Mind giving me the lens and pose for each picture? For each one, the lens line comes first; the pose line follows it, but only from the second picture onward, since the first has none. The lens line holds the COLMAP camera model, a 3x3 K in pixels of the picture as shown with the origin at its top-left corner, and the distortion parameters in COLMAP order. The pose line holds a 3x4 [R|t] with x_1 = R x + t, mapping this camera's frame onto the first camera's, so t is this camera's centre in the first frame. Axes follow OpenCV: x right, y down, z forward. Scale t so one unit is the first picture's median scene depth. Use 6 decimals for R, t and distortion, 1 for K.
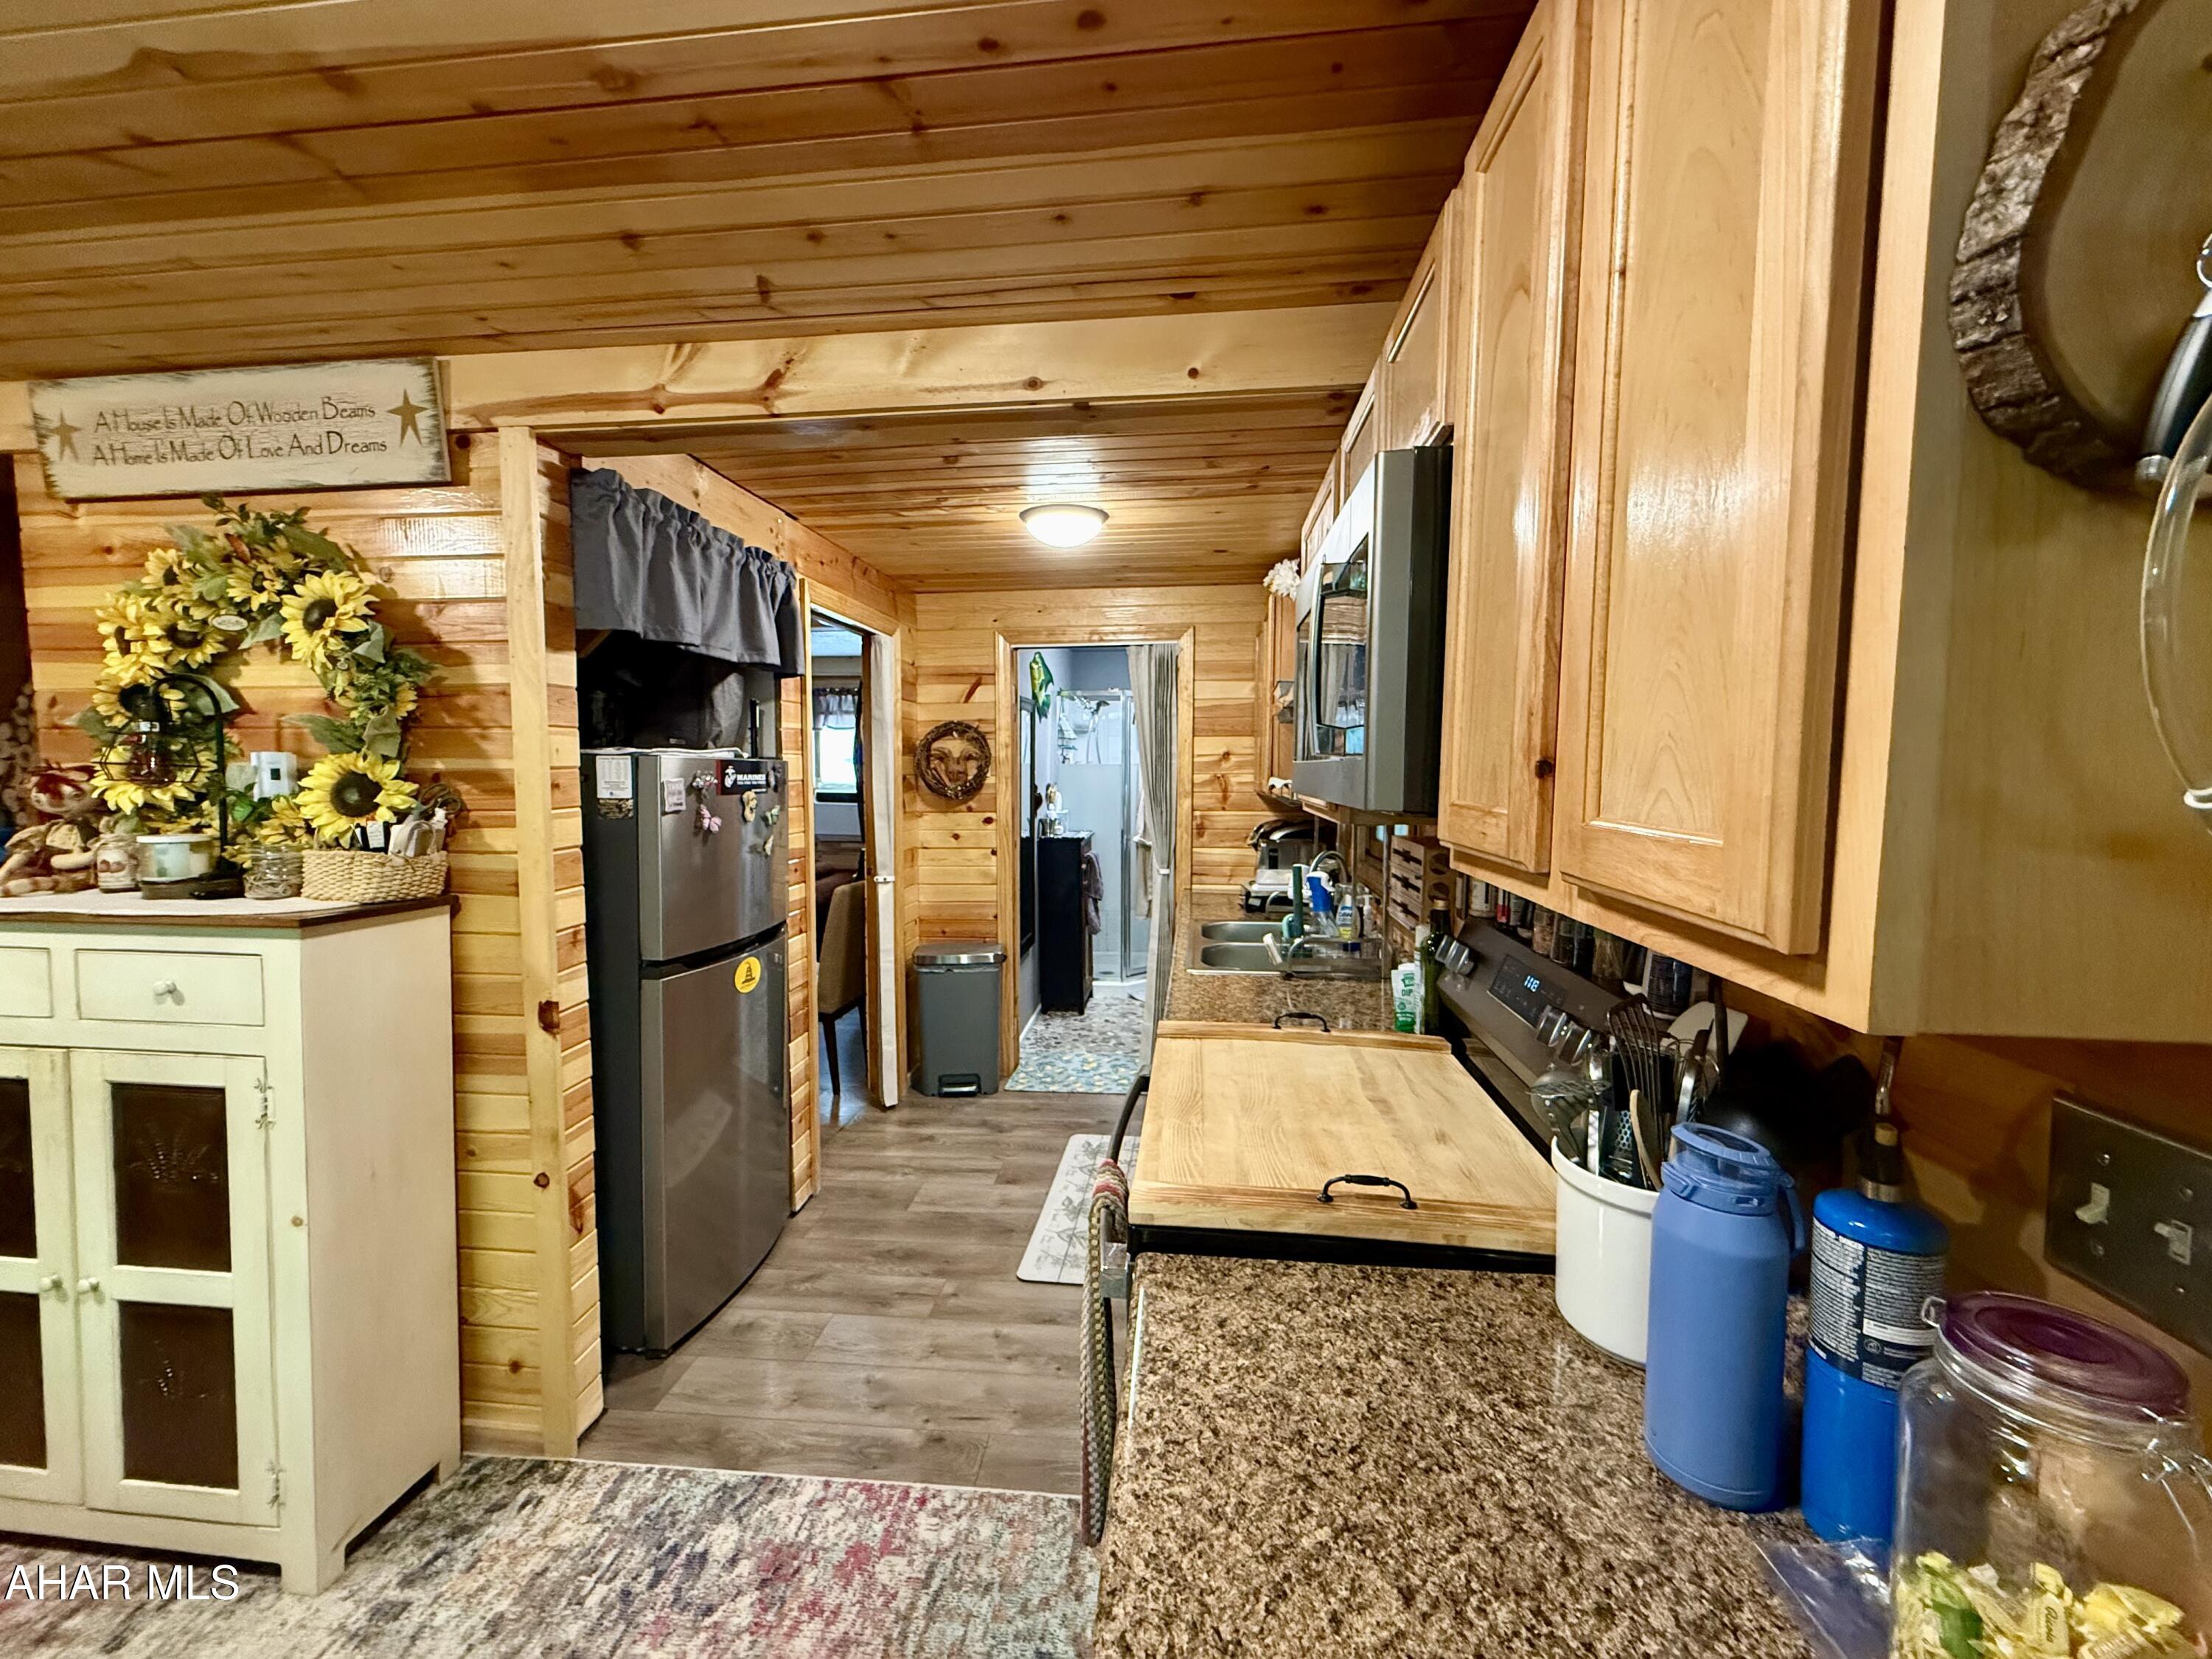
lens RADIAL K [[880.5, 0, 1099.2], [0, 880.5, 827.8], [0, 0, 1]] dist [-0.000885, 0.000121]
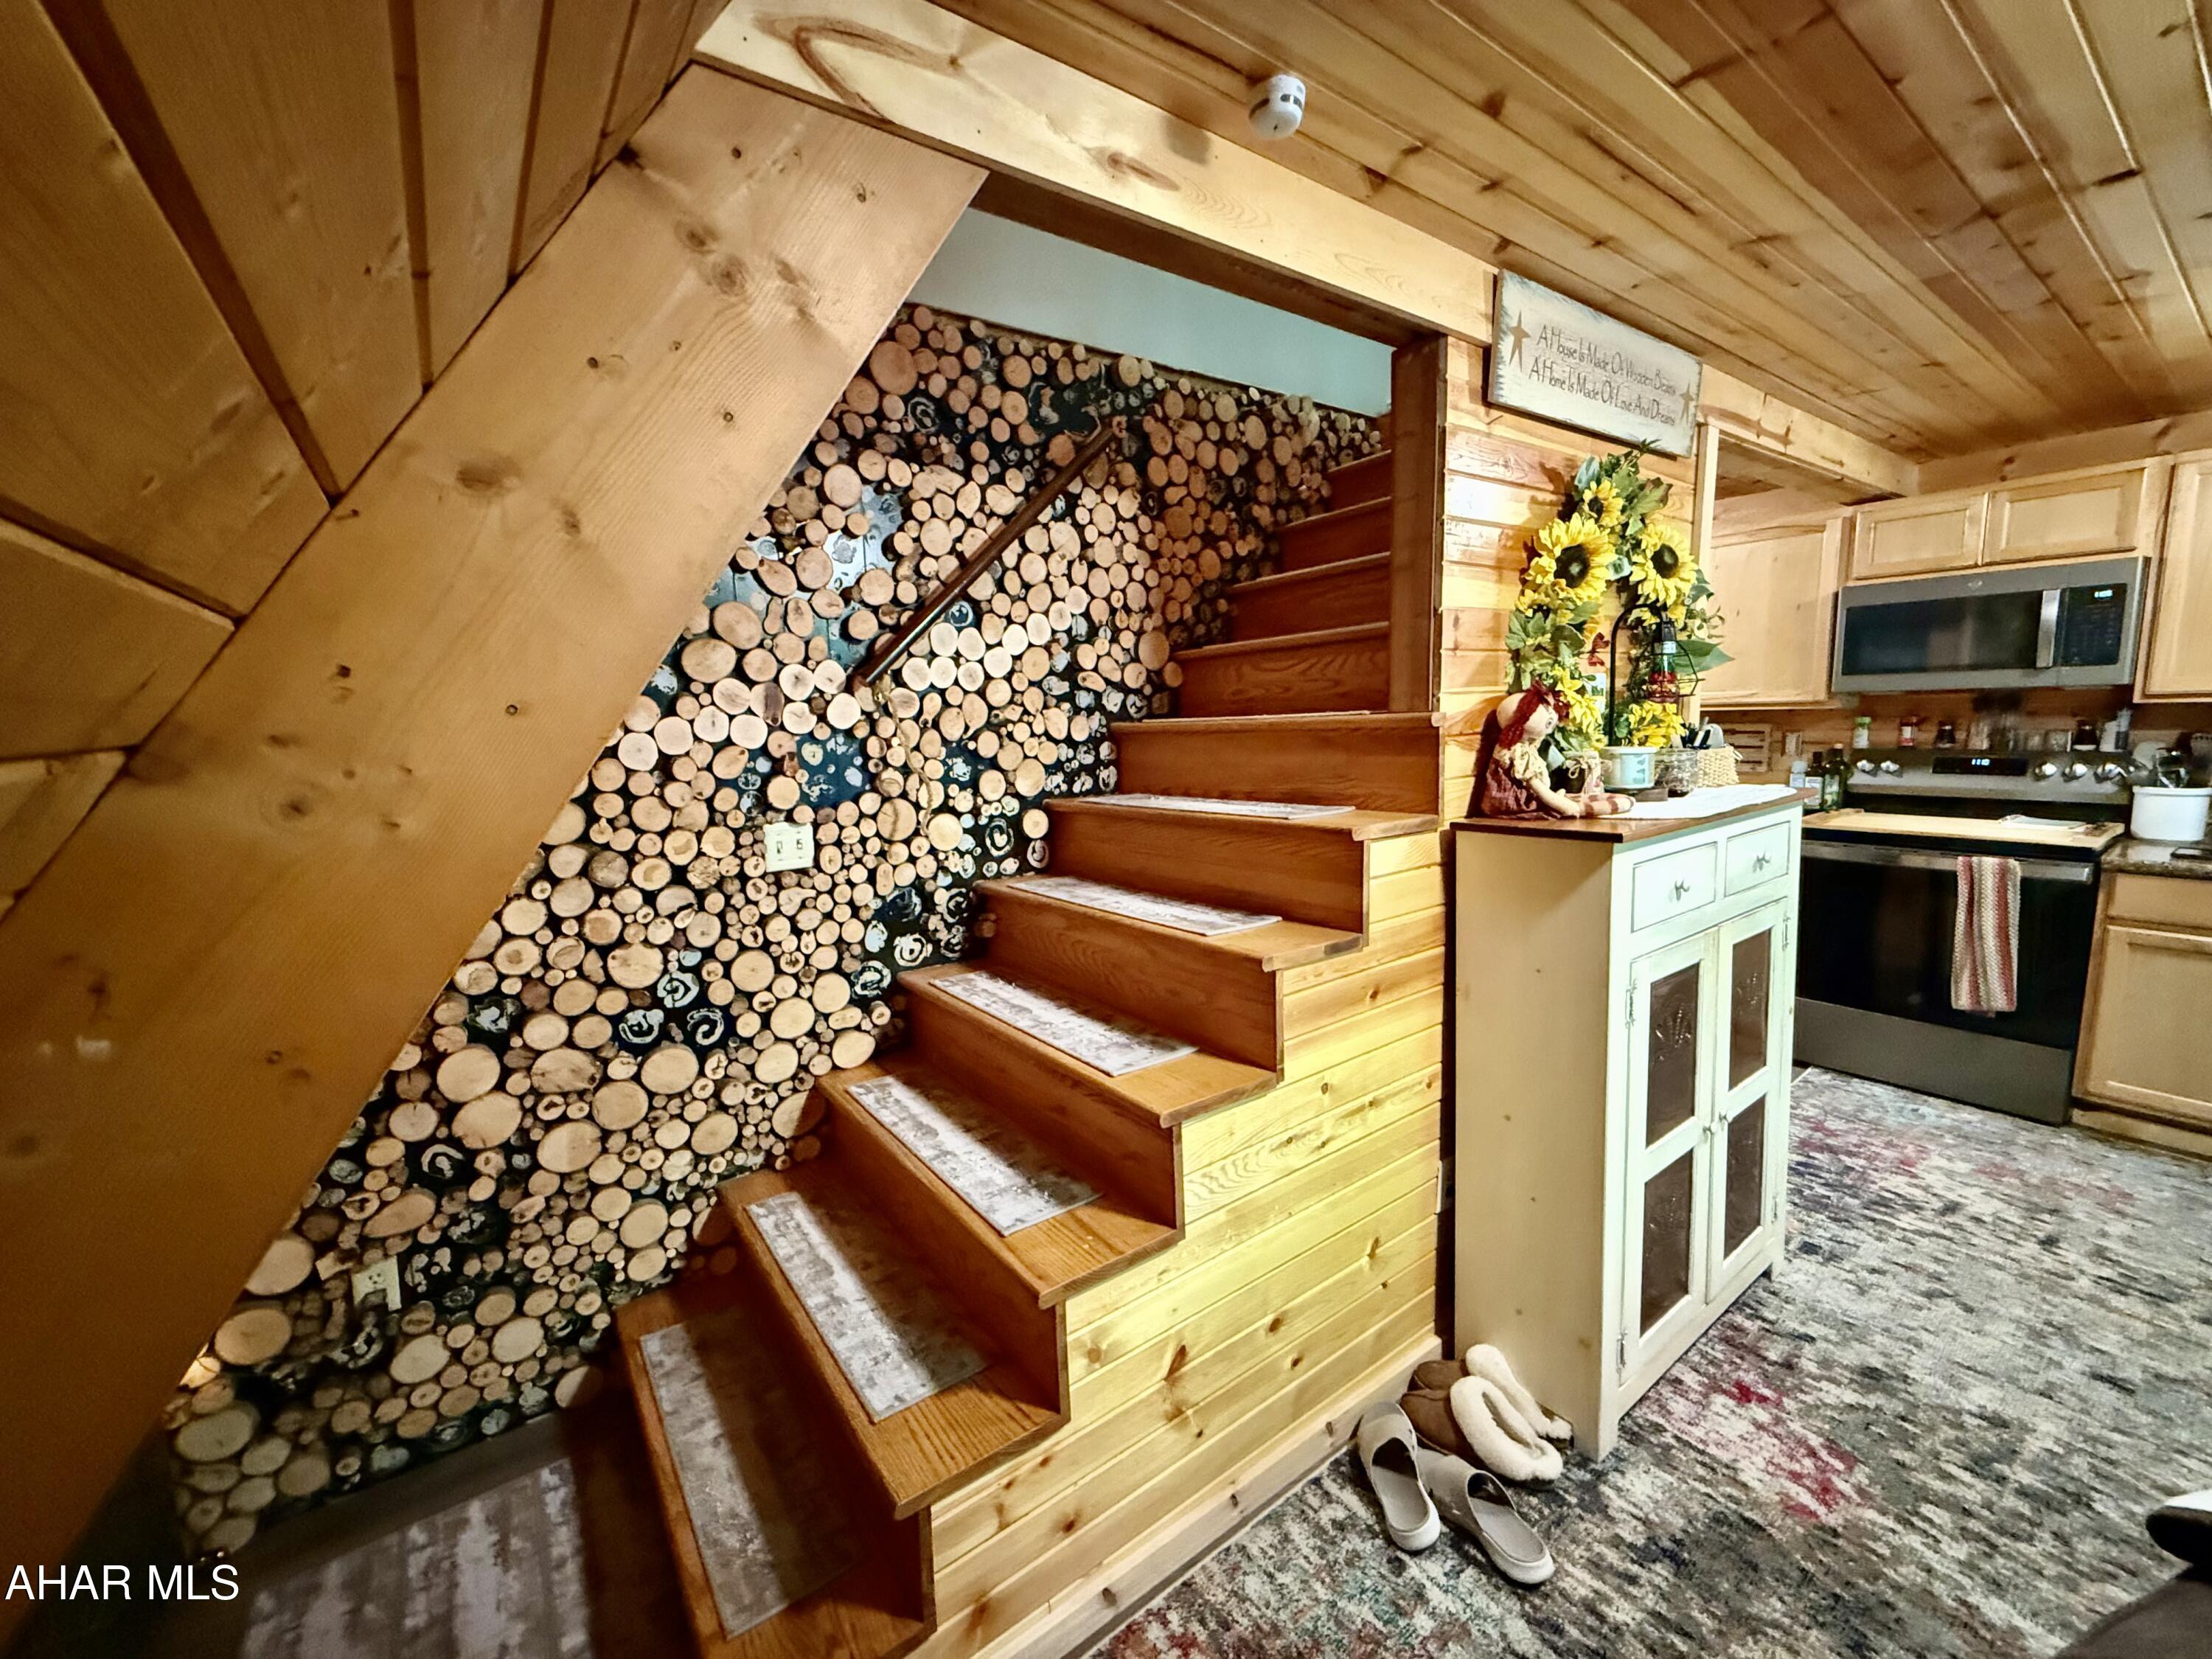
lens RADIAL K [[880.5, 0, 1099.2], [0, 880.5, 827.8], [0, 0, 1]] dist [-0.000885, 0.000121]
pose [[0.743088, -0.117527, 0.658793, -2.205645], [0.081912, 0.993029, 0.084760, -0.037921], [-0.664162, -0.009021, 0.747534, 0.585586]]
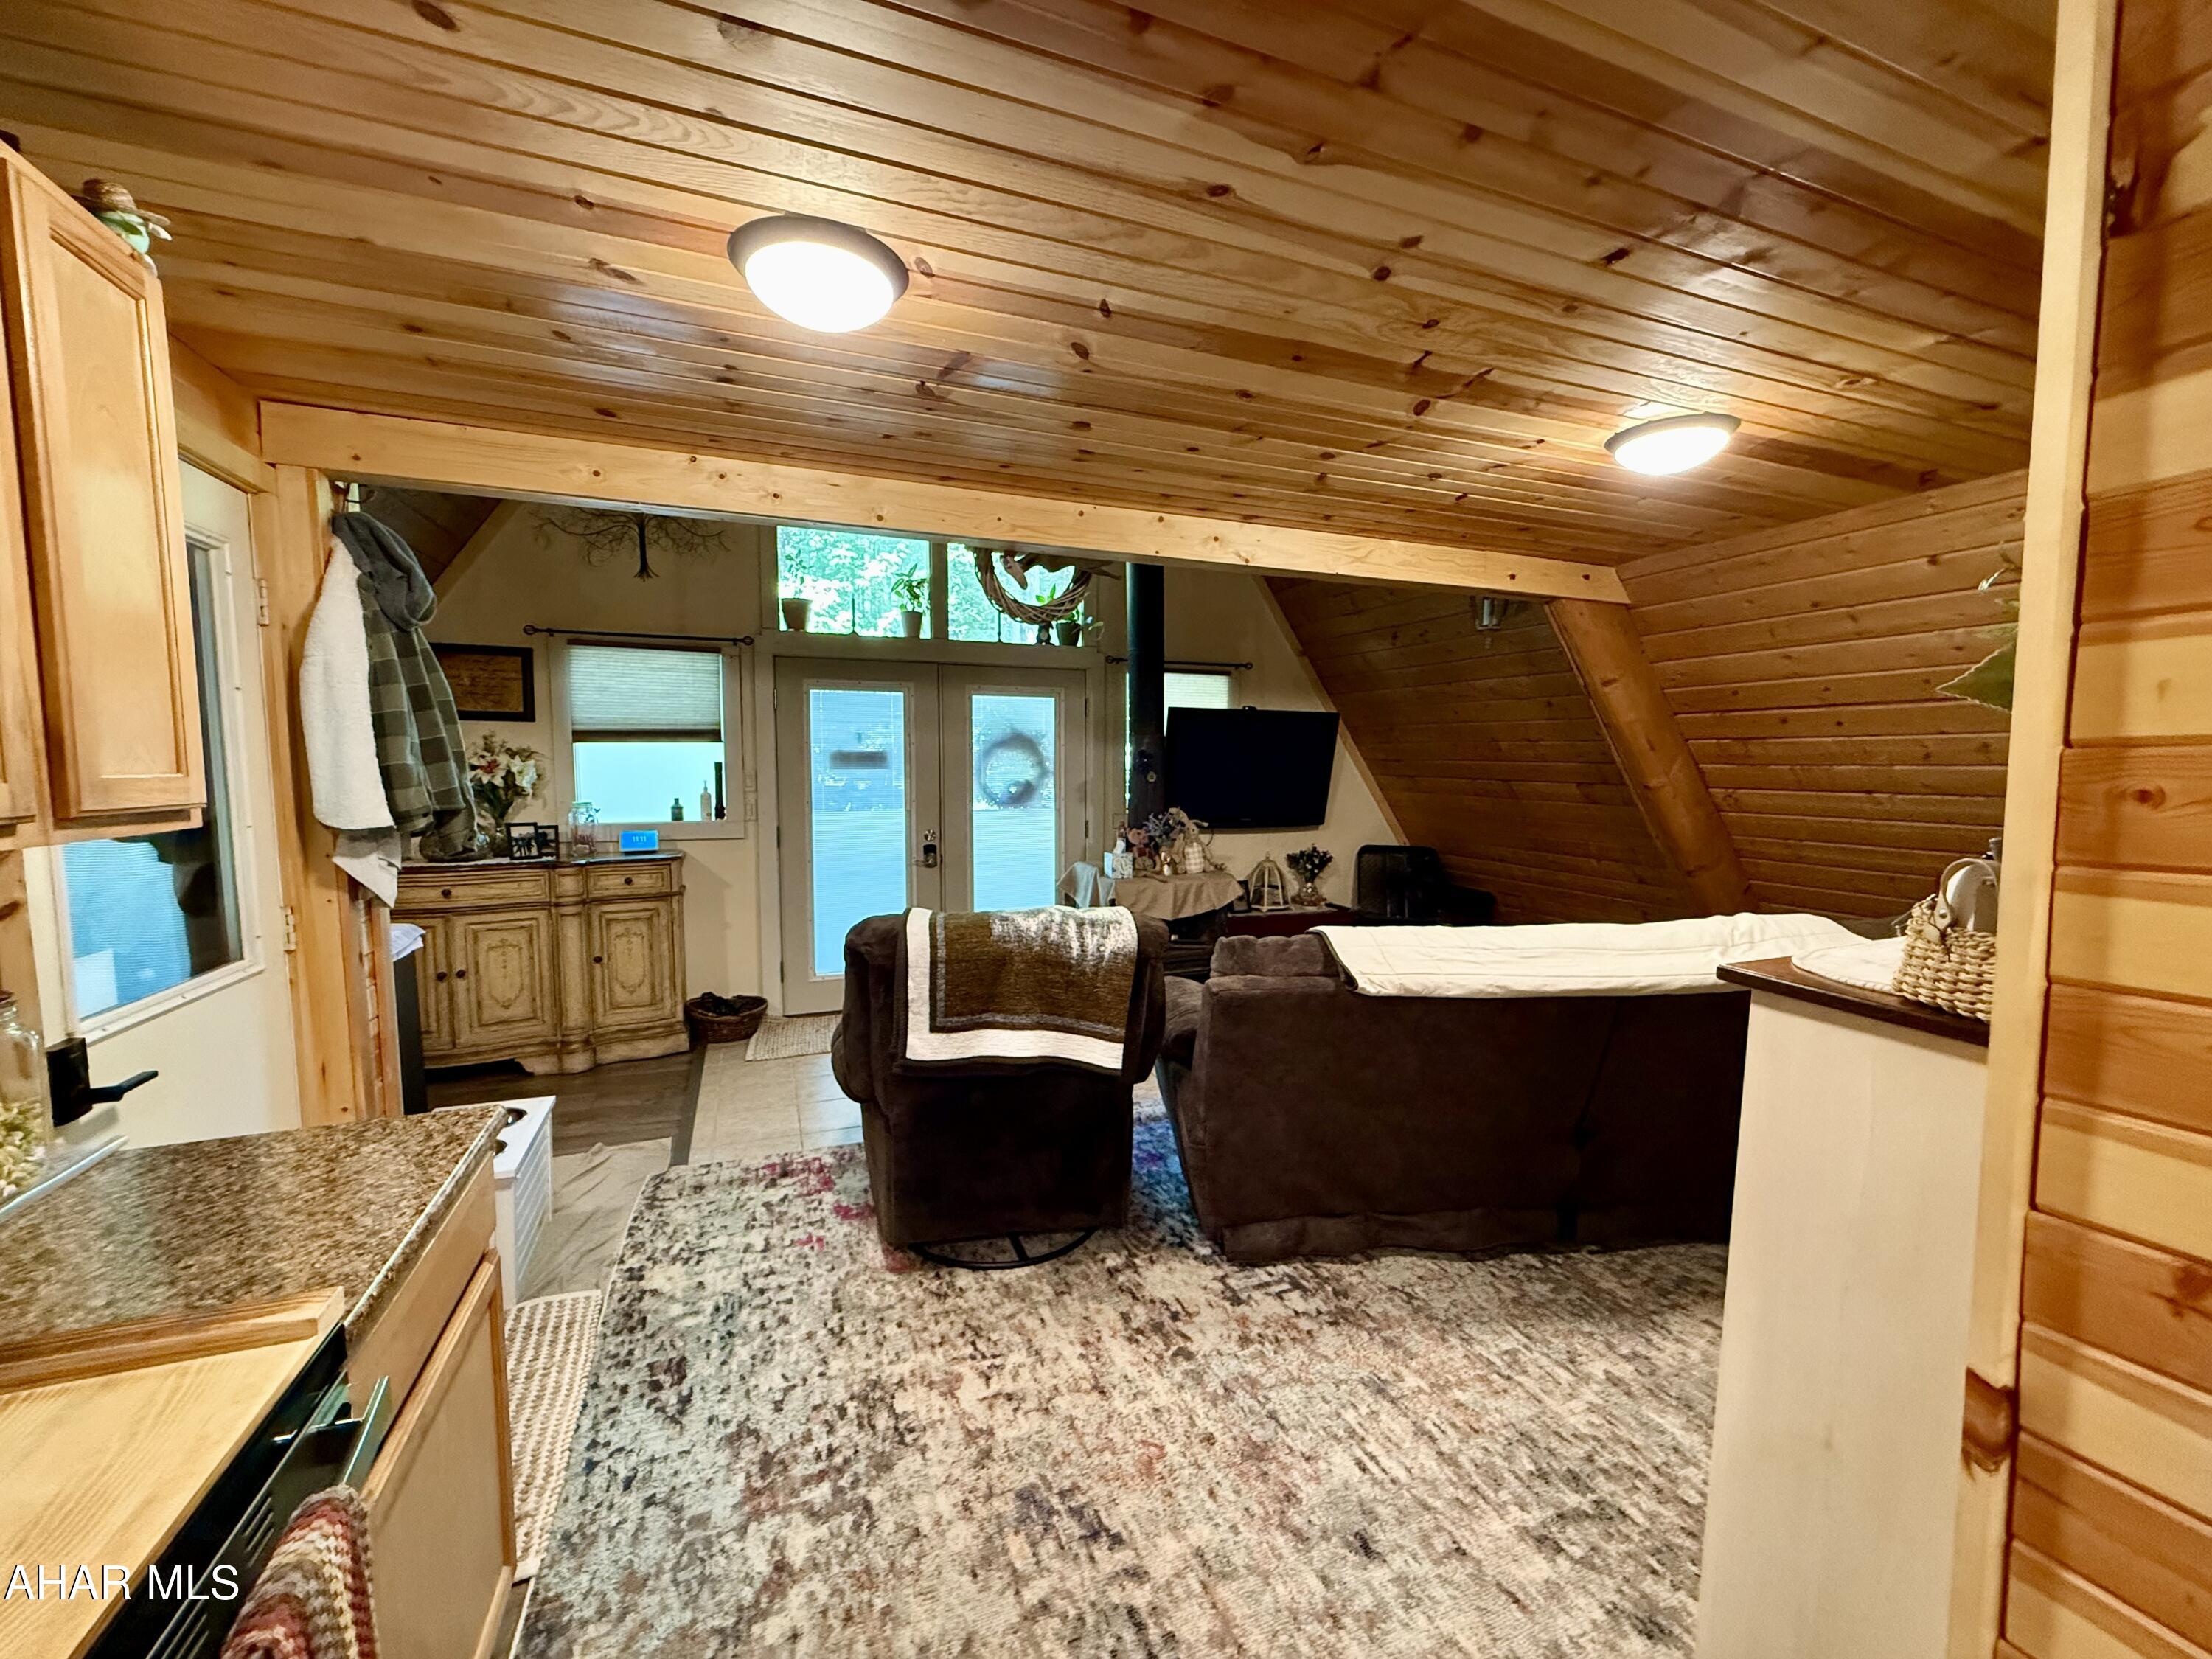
lens RADIAL K [[880.5, 0, 1099.2], [0, 880.5, 827.8], [0, 0, 1]] dist [-0.000885, 0.000121]
pose [[-0.887149, 0.032775, -0.460318, -0.127003], [-0.033793, 0.990183, 0.135628, -0.068336], [0.460244, 0.135877, -0.877333, 1.125950]]
